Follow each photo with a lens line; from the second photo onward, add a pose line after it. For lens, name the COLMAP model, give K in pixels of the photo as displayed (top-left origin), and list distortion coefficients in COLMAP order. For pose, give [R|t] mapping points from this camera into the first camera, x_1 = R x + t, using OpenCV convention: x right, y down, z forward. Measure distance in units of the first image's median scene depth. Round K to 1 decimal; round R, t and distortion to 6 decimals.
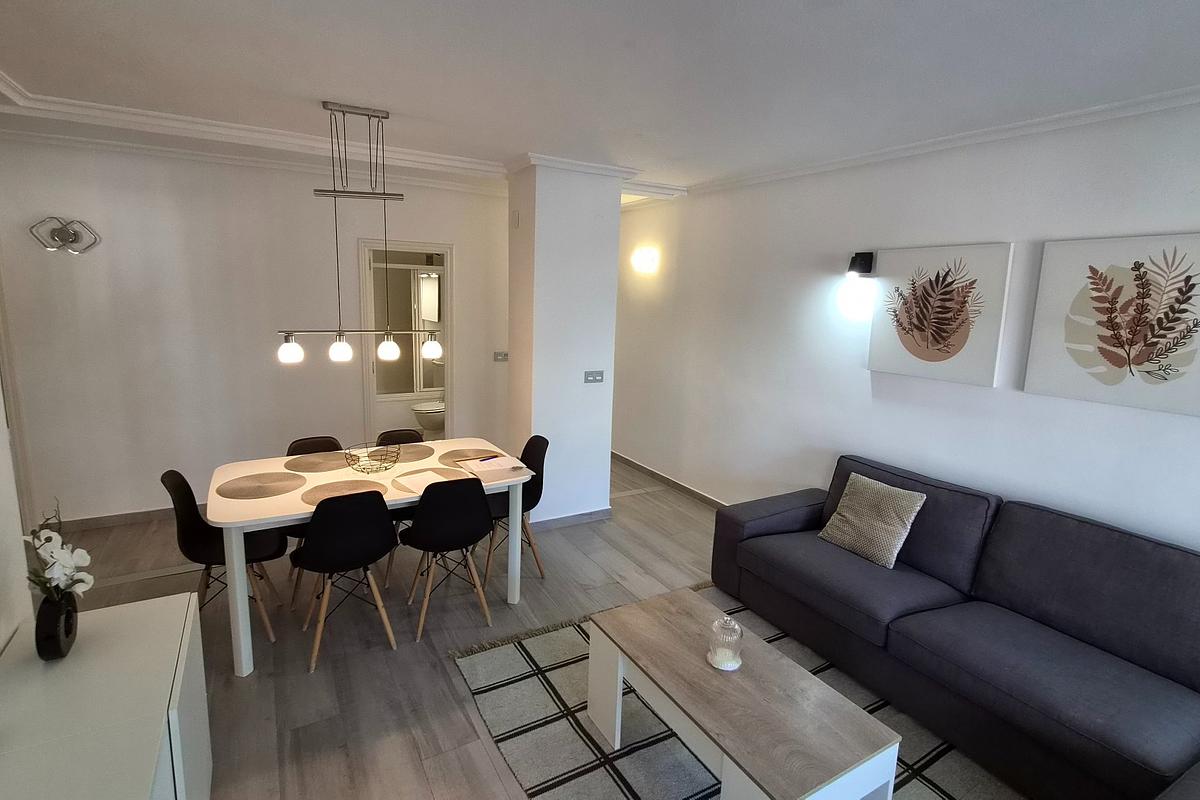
lens RADIAL K [[577.4, 0, 593.8], [0, 577.4, 389.8], [0, 0, 1]] dist [-0.000489, -0.000016]
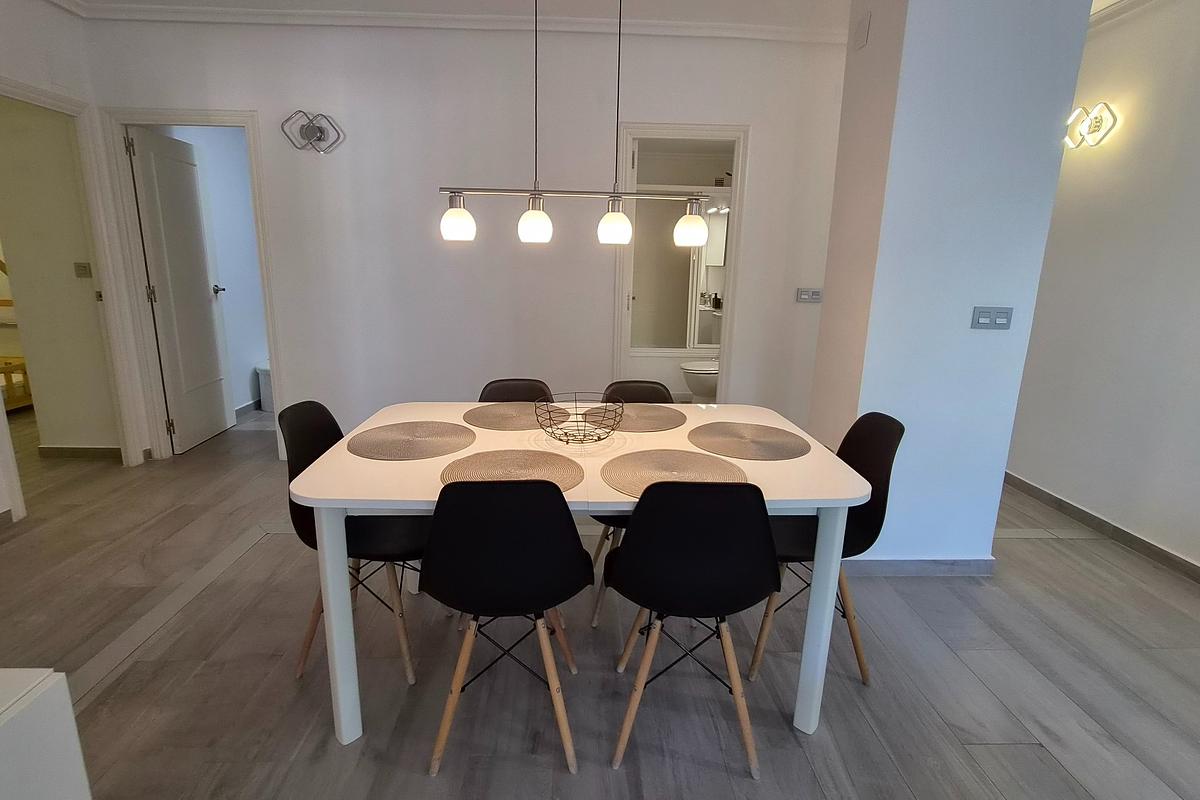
lens RADIAL K [[577.4, 0, 593.8], [0, 577.4, 389.8], [0, 0, 1]] dist [-0.000489, -0.000016]
pose [[0.881766, 0.090284, -0.462966, -0.086877], [-0.071324, 0.995746, 0.058339, 0.047257], [0.466264, -0.018421, 0.884454, 0.426332]]
